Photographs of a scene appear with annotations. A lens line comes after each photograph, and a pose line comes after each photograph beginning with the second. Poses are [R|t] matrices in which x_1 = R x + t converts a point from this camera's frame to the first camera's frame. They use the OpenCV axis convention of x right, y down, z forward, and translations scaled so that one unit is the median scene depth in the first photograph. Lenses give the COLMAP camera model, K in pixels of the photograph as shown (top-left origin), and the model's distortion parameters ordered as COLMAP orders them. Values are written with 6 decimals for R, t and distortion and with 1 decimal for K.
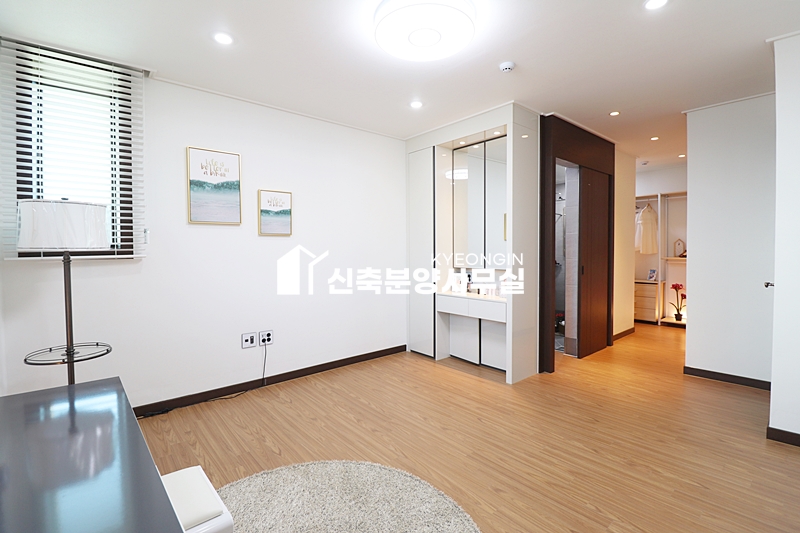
lens RADIAL K [[373.4, 0, 400.6], [0, 373.4, 257.1], [0, 0, 1]] dist [-0.014499, -0.000717]
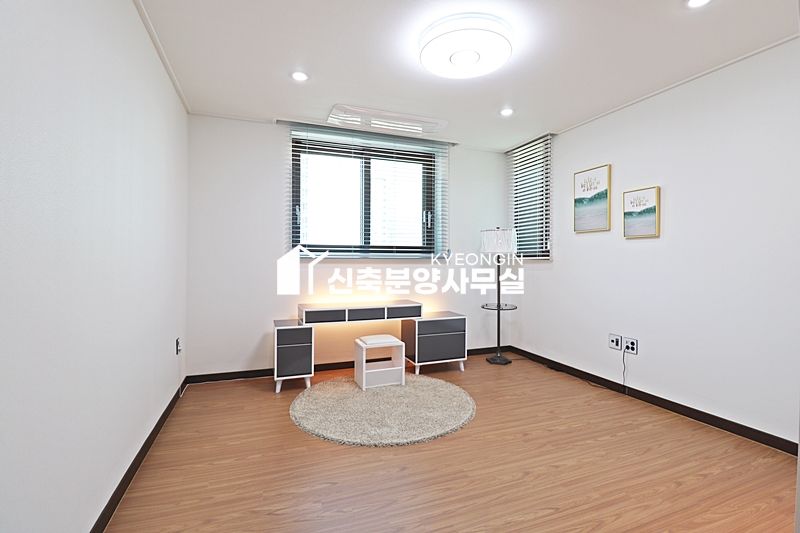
lens RADIAL K [[373.4, 0, 398.2], [0, 373.4, 260.6], [0, 0, 1]] dist [-0.014499, -0.000717]
pose [[-0.355629, 0.006274, -0.934606, 0.813929], [-0.025878, 0.999528, 0.016557, -0.001165], [0.934269, 0.030074, -0.355299, 0.857757]]
